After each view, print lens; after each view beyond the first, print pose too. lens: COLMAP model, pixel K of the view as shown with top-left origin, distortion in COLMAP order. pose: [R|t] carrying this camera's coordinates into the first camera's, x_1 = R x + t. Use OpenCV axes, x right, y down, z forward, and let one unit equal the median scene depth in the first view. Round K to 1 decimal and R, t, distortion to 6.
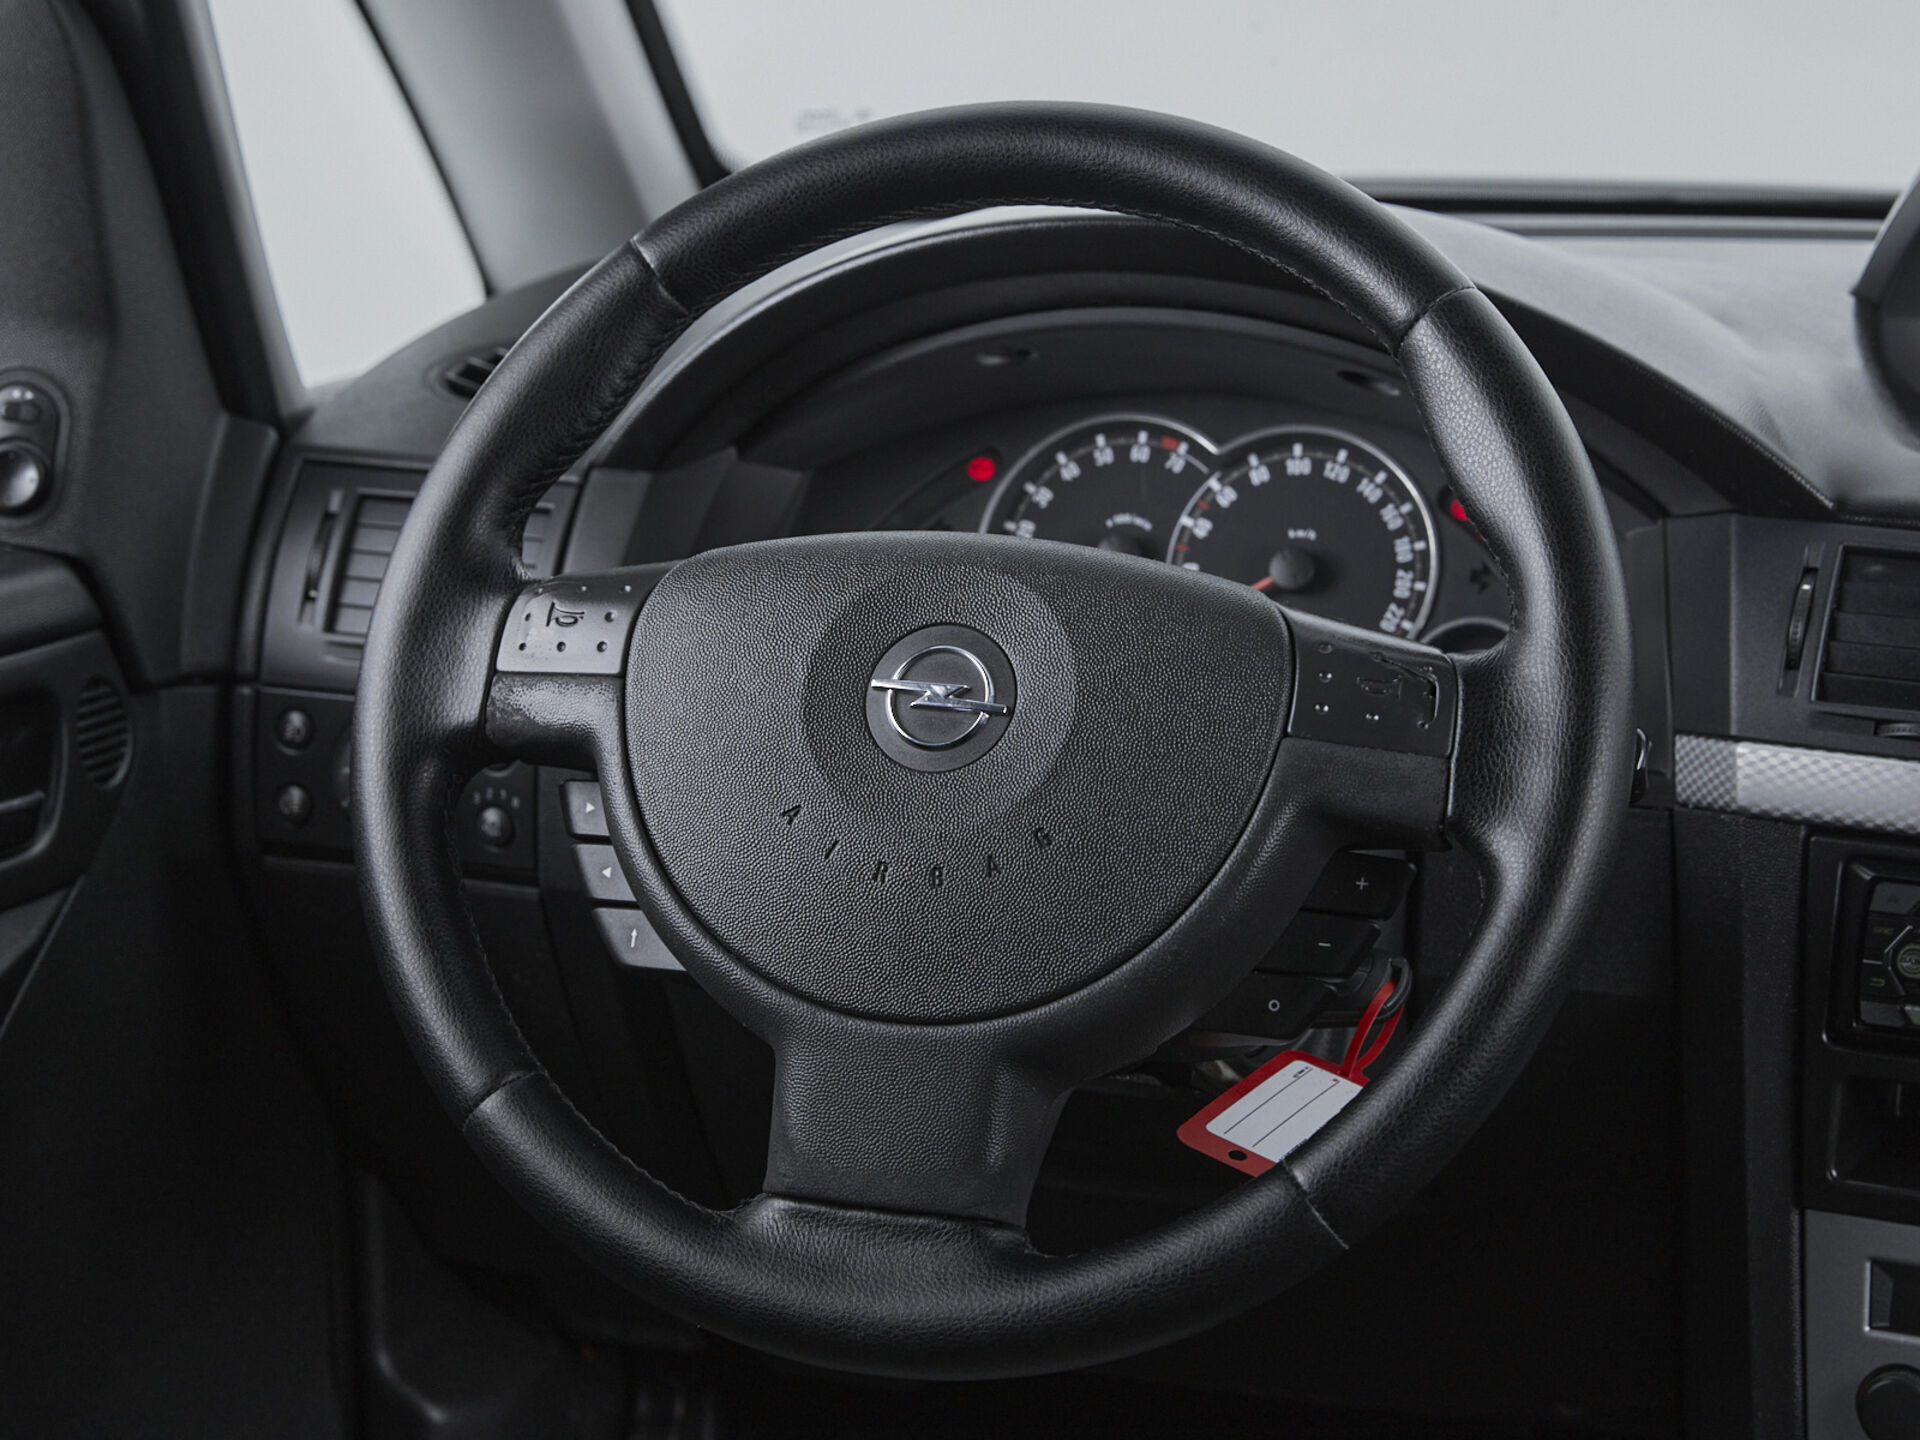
lens RADIAL K [[3983.8, 0, 948.7], [0, 3983.8, 729.8], [0, 0, 1]] dist [-0.086902, 0.000000]
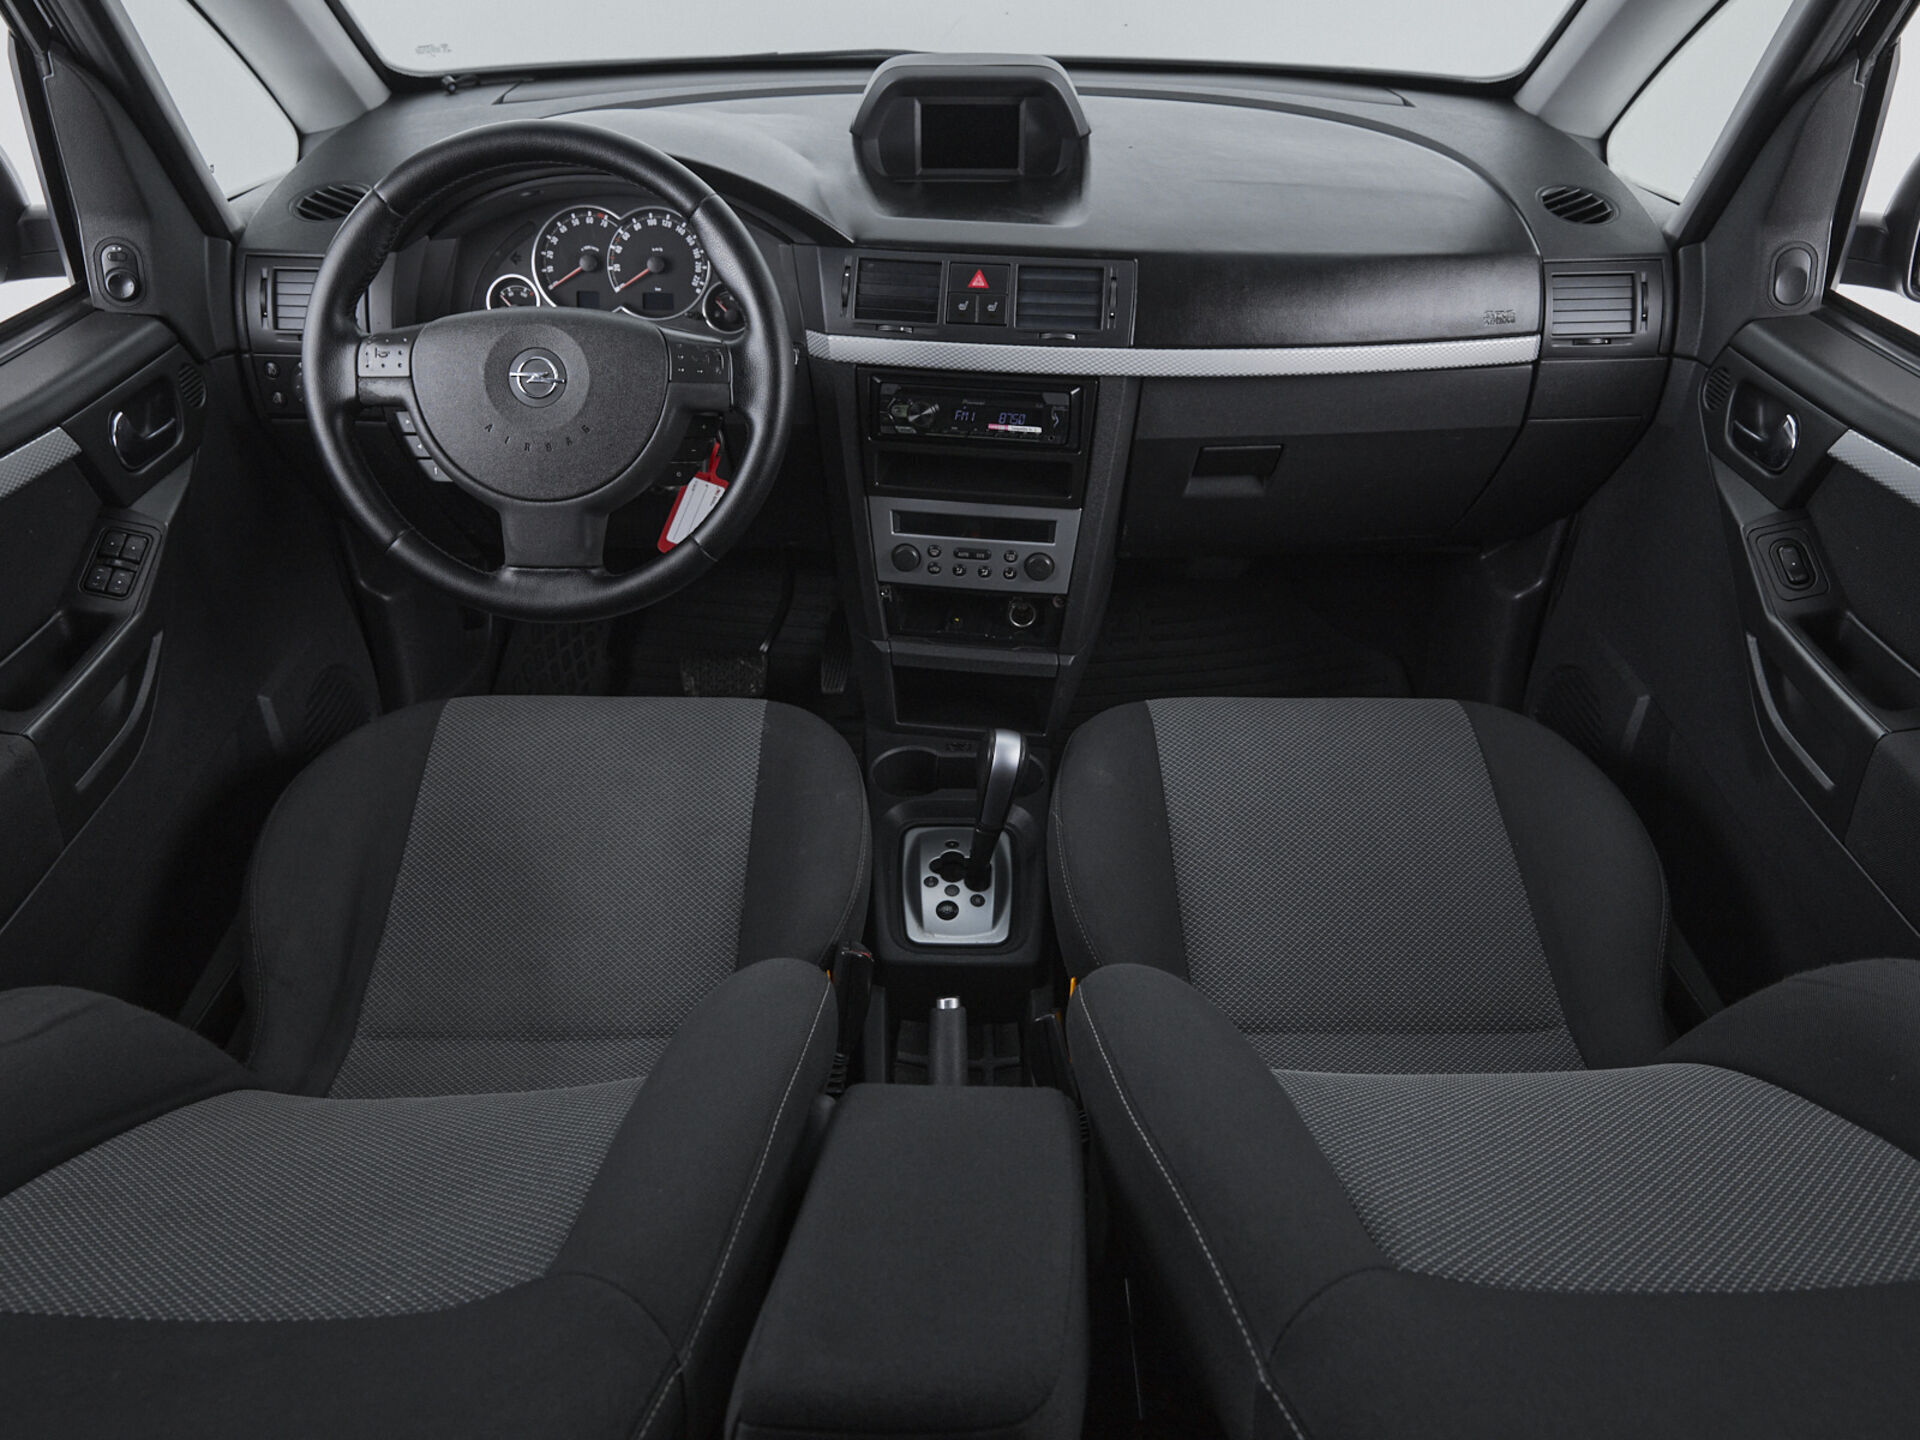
lens RADIAL K [[1422.2, 0, 946.1], [0, 1422.2, 719.6], [0, 0, 1]] dist [-0.006226, 0.001819]
pose [[0.957636, -0.174501, 0.229090, 0.001666], [0.072654, 0.916170, 0.394150, -0.137250], [-0.278665, -0.360808, 0.890036, -0.010895]]
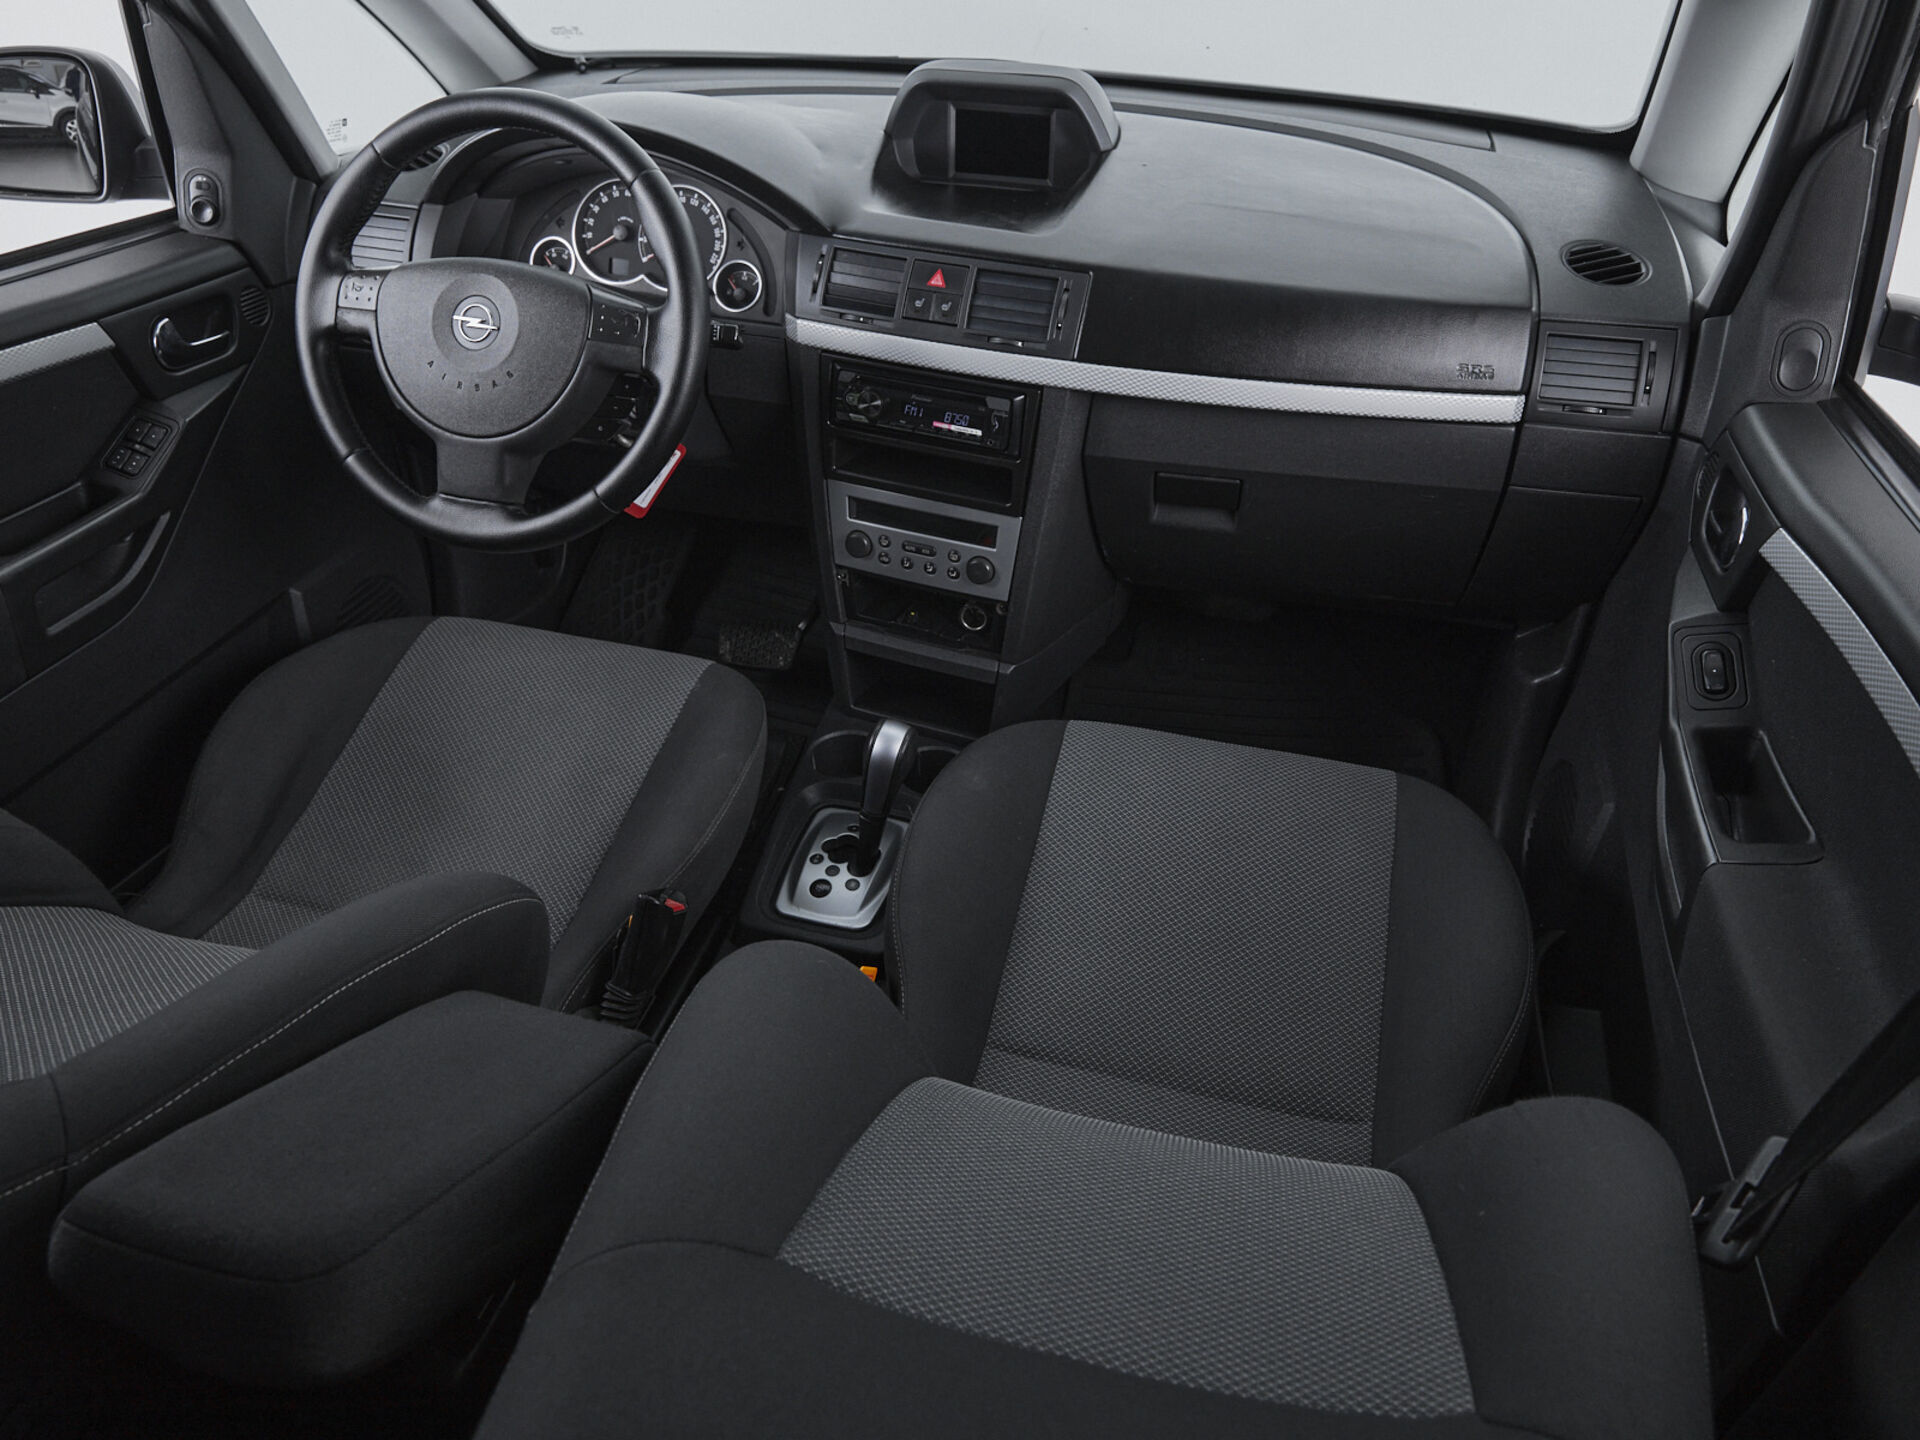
lens RADIAL K [[1422.2, 0, 951.9], [0, 1422.2, 717.4], [0, 0, 1]] dist [-0.006226, 0.001819]
pose [[0.999611, -0.012156, 0.025104, 0.281190], [0.002014, 0.929136, 0.369732, -0.109802], [-0.027820, -0.369537, 0.928799, -0.073336]]
